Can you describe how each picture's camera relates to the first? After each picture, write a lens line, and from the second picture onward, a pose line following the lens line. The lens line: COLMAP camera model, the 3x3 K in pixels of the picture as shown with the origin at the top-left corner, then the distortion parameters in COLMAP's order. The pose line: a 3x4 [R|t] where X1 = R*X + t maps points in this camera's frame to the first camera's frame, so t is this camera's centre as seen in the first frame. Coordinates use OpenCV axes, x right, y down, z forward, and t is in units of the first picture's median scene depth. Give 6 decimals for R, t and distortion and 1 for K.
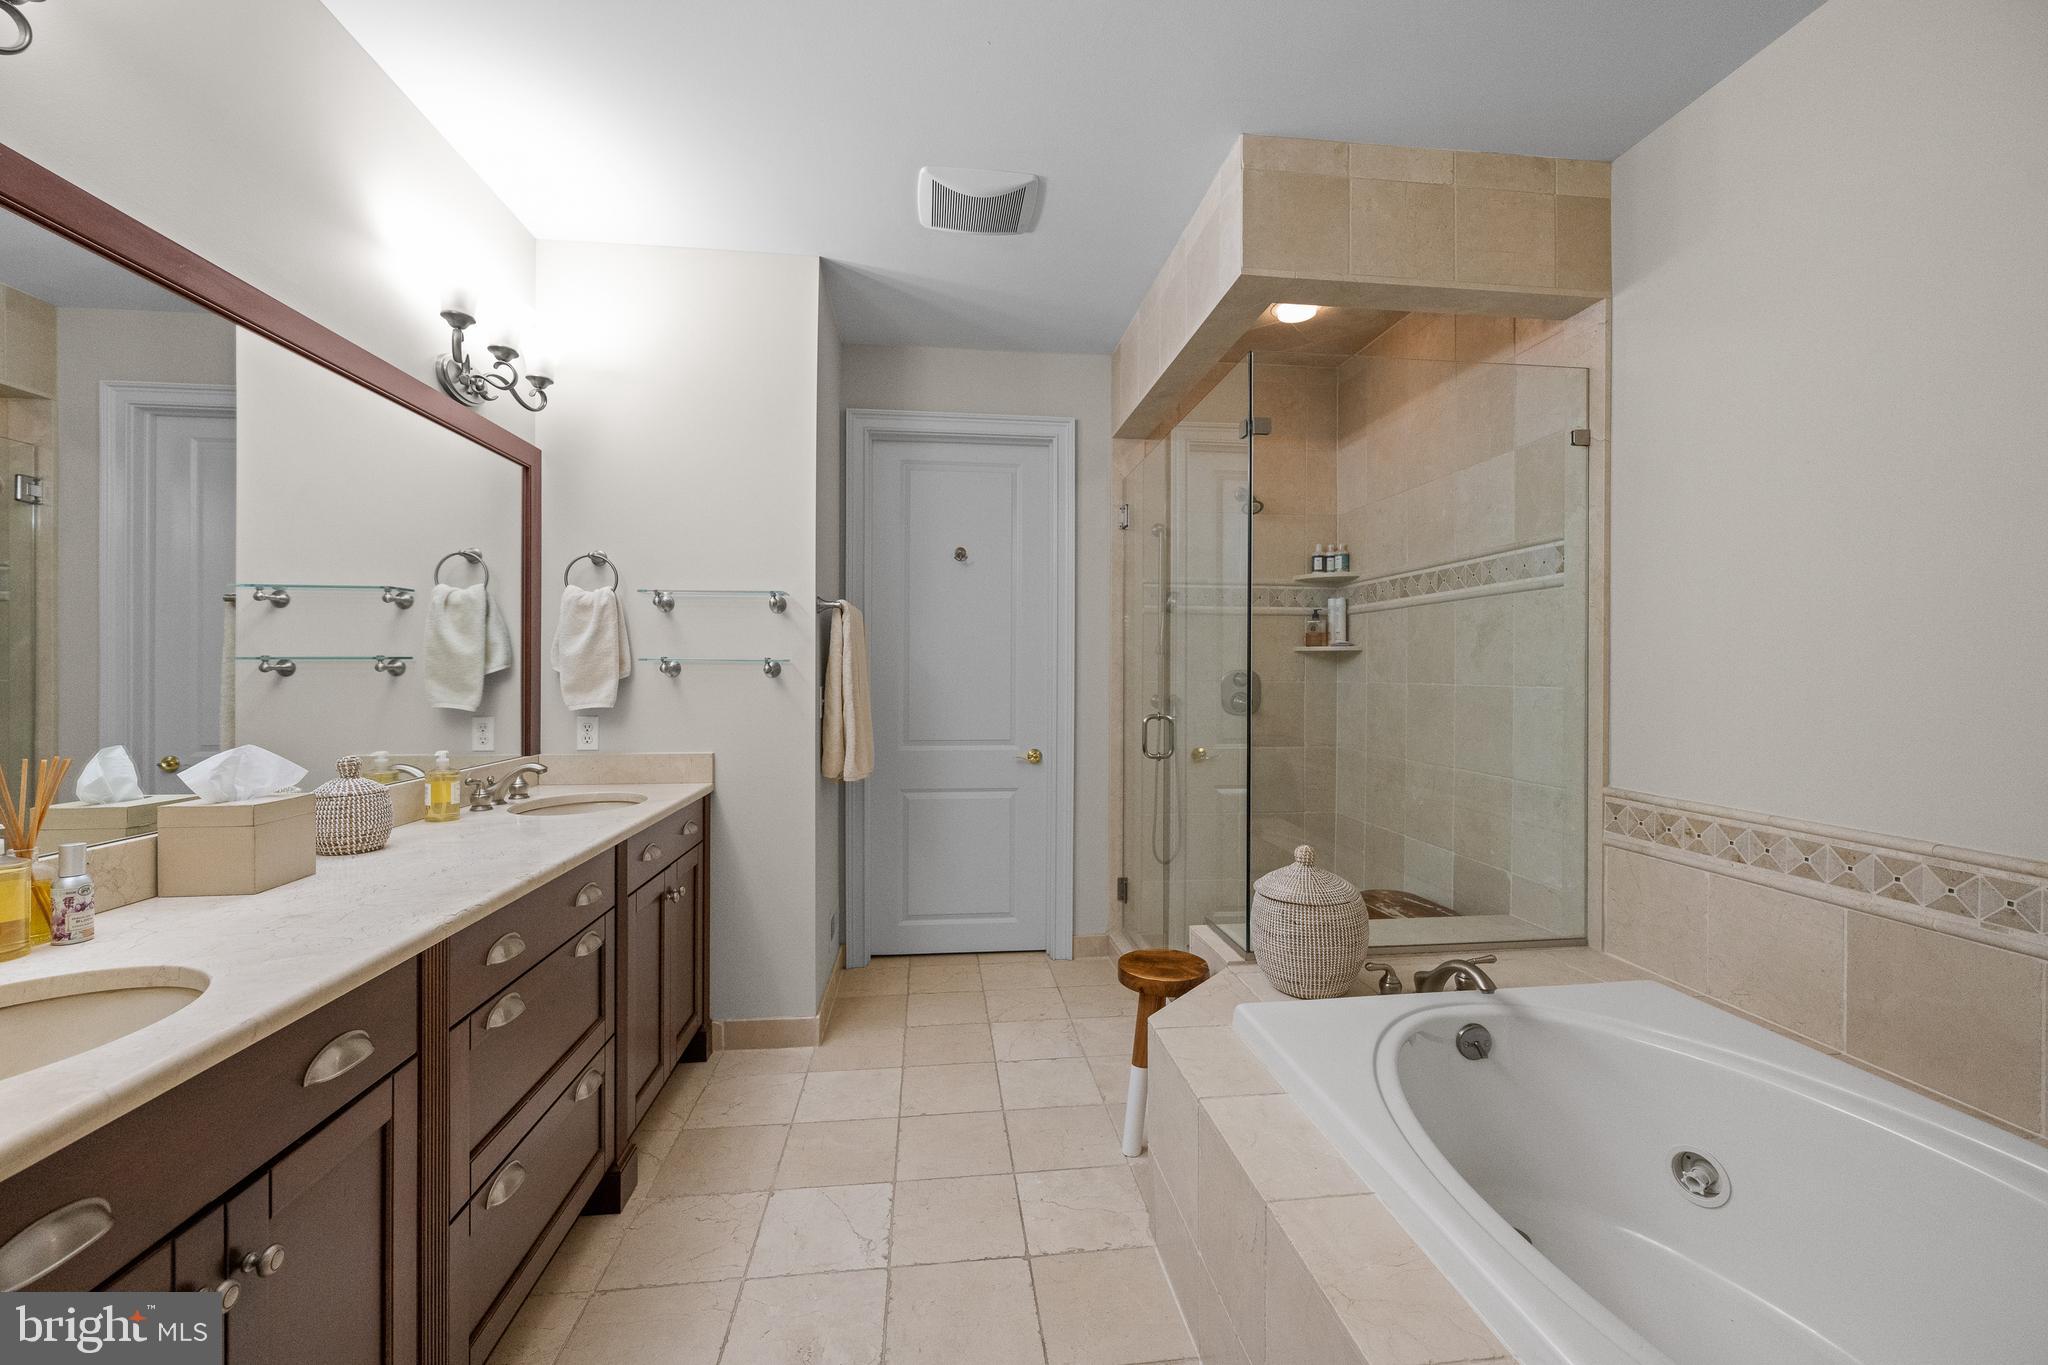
lens RADIAL K [[818.4, 0, 1020.5], [0, 818.4, 675.9], [0, 0, 1]] dist [0.002459, -0.000323]
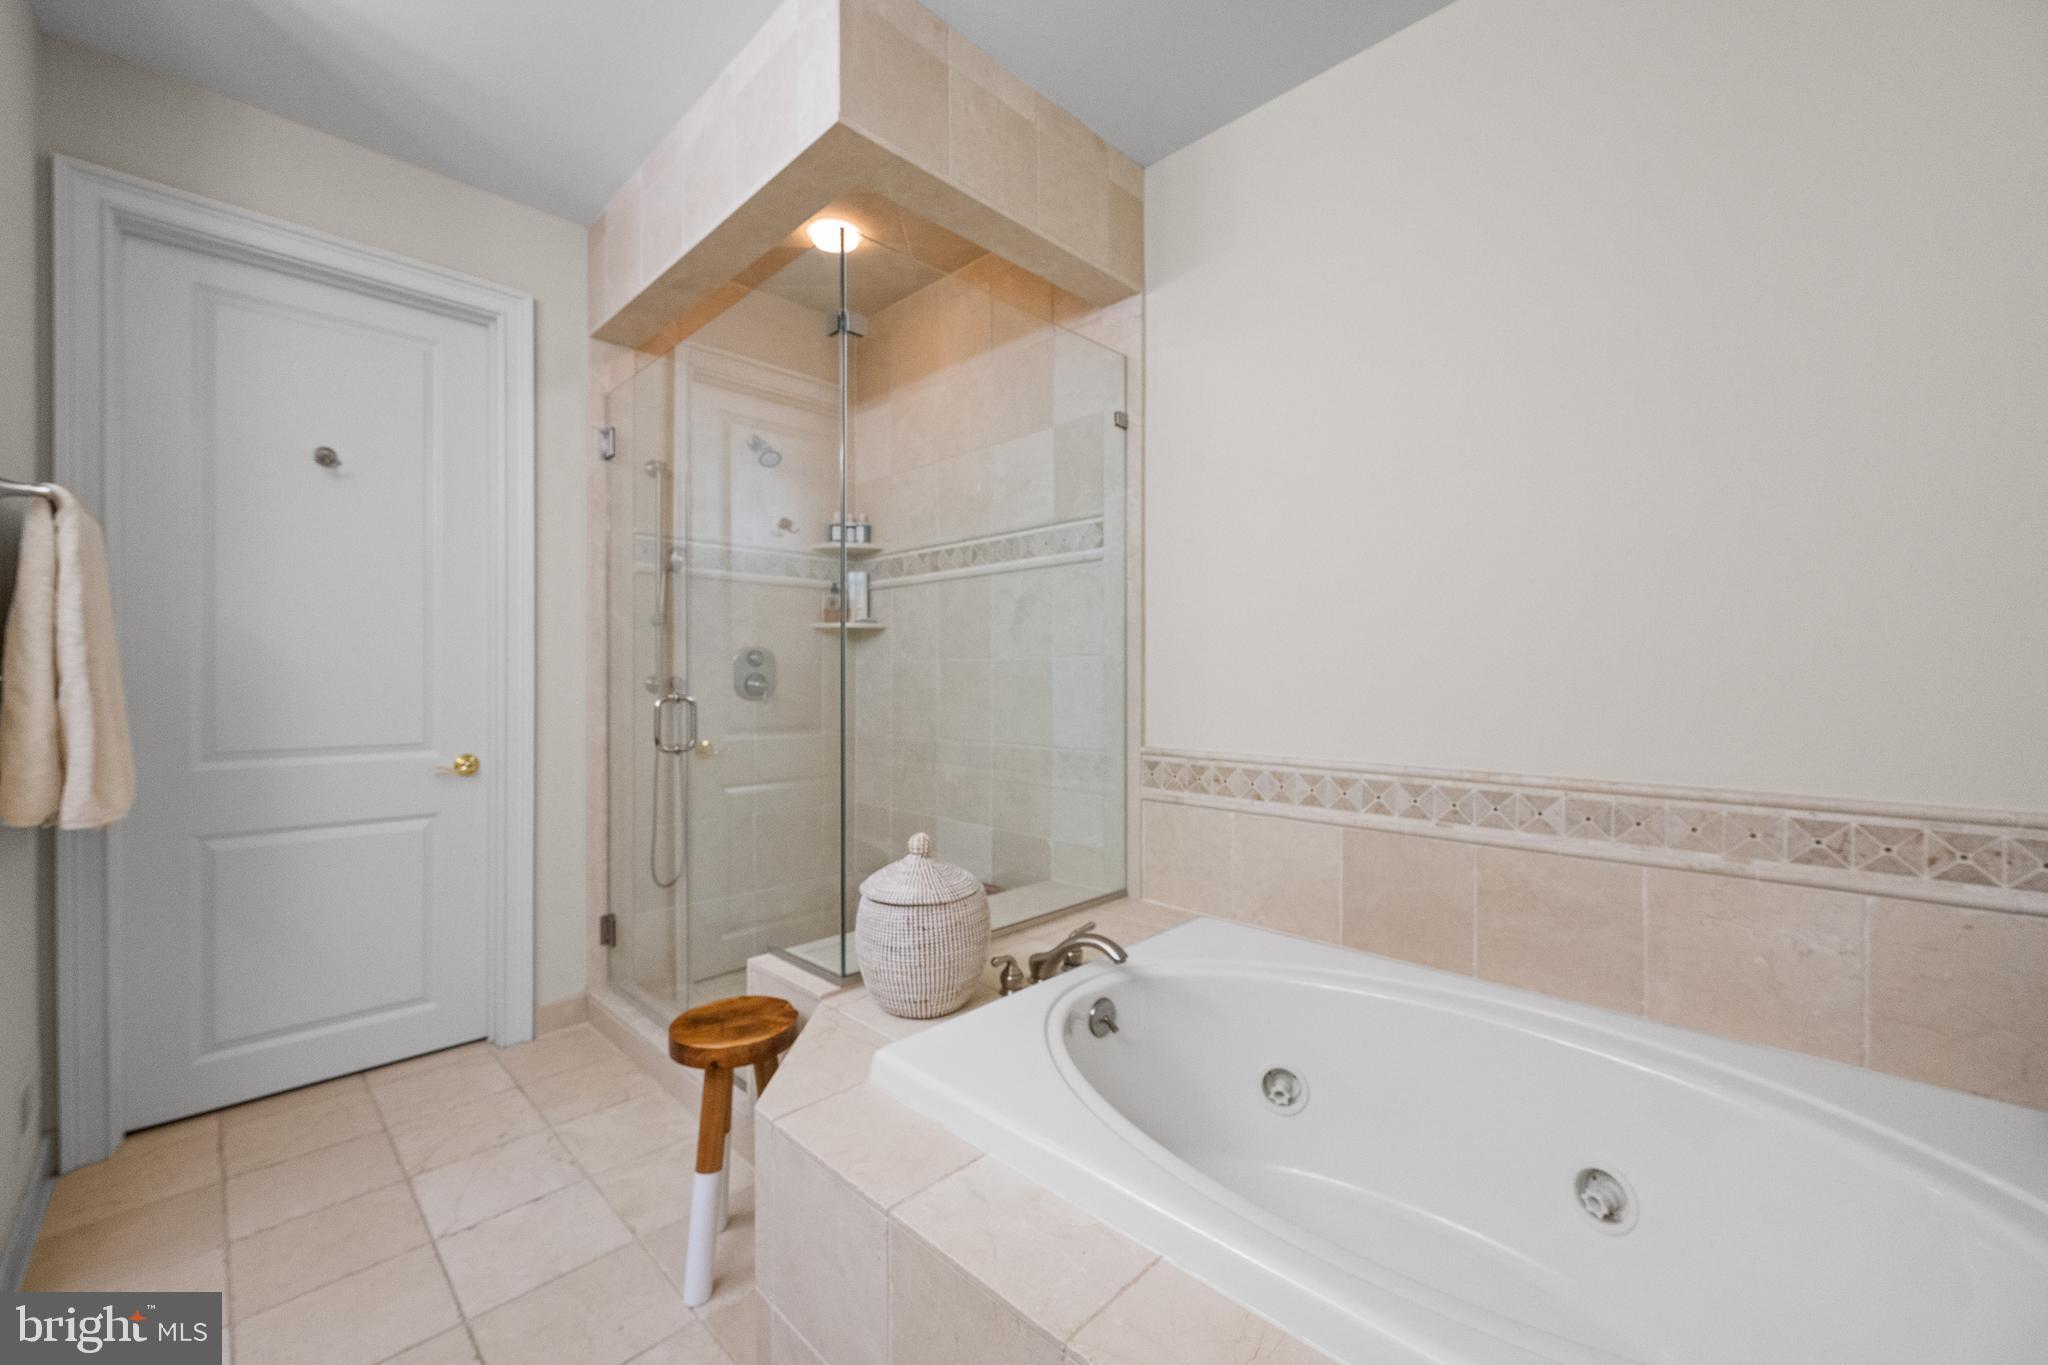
lens RADIAL K [[818.4, 0, 1027.1], [0, 818.4, 679.1], [0, 0, 1]] dist [0.002459, -0.000323]
pose [[0.779062, -0.005230, 0.626926, -0.070967], [0.005808, 0.999983, 0.001124, 0.039502], [-0.626920, 0.002765, 0.779078, 0.224487]]
